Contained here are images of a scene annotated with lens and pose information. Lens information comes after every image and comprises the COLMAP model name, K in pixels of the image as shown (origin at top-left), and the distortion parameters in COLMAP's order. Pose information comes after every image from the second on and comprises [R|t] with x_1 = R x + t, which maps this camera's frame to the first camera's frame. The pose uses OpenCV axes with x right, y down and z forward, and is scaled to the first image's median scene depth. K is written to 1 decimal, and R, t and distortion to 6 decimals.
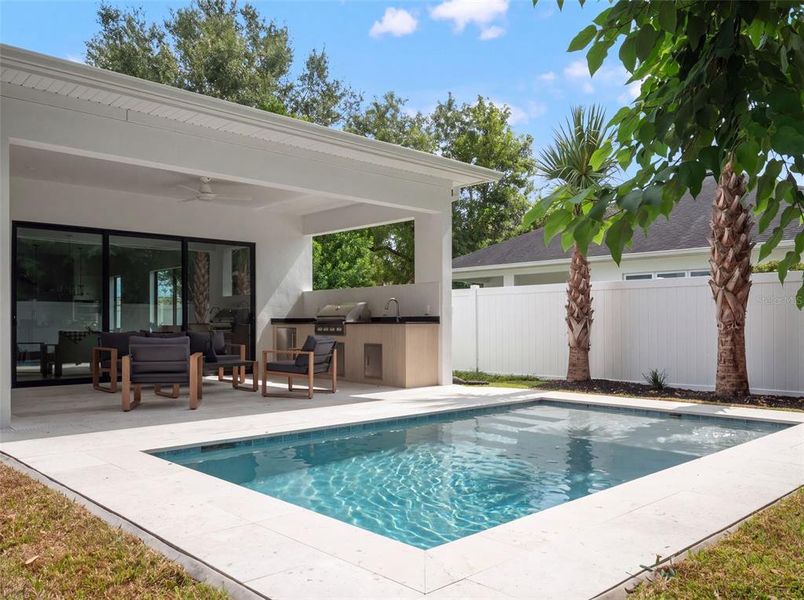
lens RADIAL K [[650.7, 0, 402.0], [0, 650.7, 300.0], [0, 0, 1]] dist [-0.002319, -0.001826]
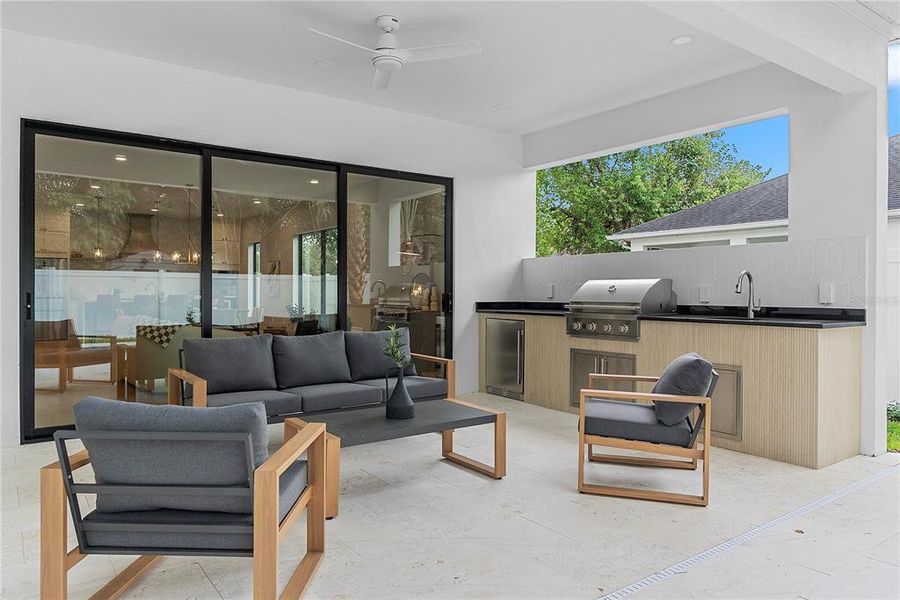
lens RADIAL K [[610.0, 0, 450.0], [0, 610.0, 300.0], [0, 0, 1]] dist [-0.005941, -0.001422]
pose [[0.992148, 0.011530, -0.124538, -0.156211], [-0.005244, 0.998701, 0.050681, -0.002686], [0.124961, -0.049630, 0.990920, 0.433795]]
